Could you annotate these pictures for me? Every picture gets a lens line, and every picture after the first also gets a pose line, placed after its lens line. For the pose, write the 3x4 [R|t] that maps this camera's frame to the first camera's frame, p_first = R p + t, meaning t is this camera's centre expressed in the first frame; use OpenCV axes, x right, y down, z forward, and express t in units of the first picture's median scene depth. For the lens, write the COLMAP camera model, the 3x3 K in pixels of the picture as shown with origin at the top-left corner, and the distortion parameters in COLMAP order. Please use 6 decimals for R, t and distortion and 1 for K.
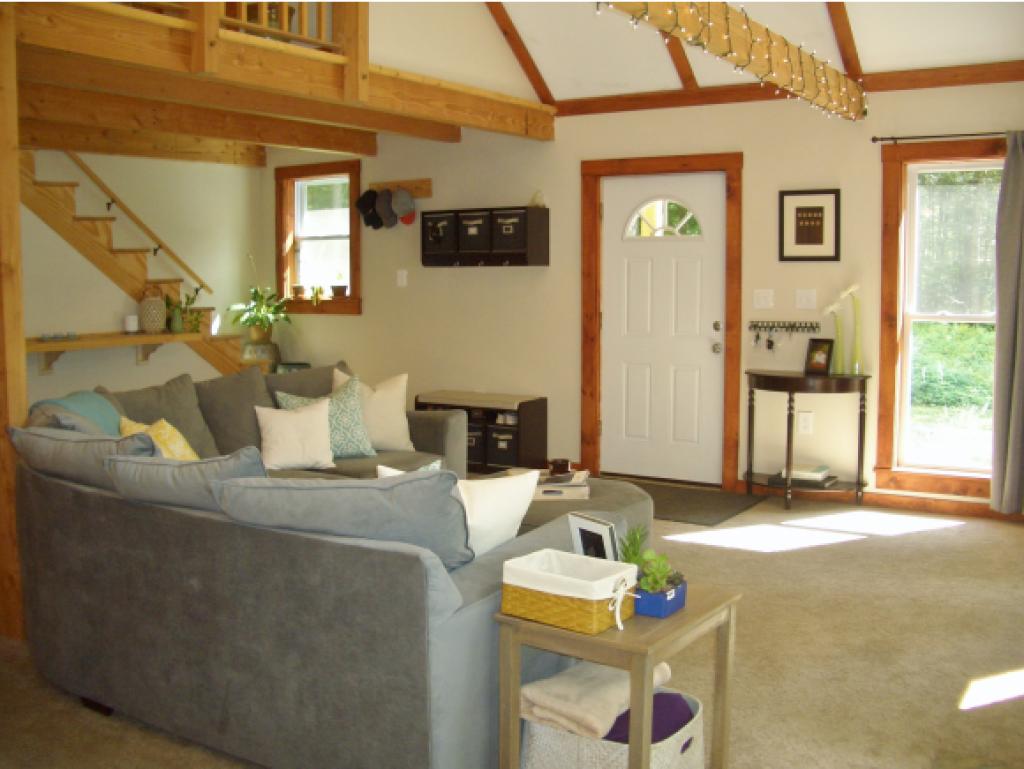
lens RADIAL K [[1059.2, 0, 512.0], [0, 1059.2, 384.5], [0, 0, 1]] dist [-0.246689, 0.334466]
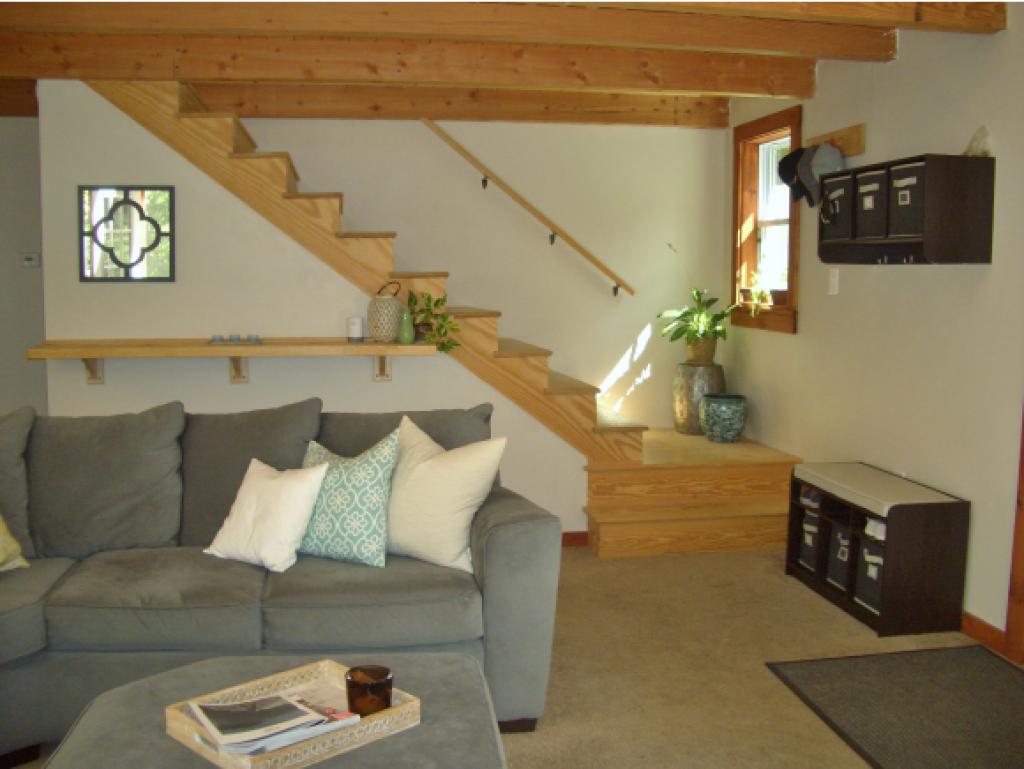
lens RADIAL K [[1059.2, 0, 512.0], [0, 1059.2, 384.5], [0, 0, 1]] dist [-0.246689, 0.334466]
pose [[0.672533, 0.086247, -0.735024, 0.248253], [-0.086847, 0.995521, 0.037350, -0.046016], [0.734953, 0.038715, 0.677012, 0.442403]]
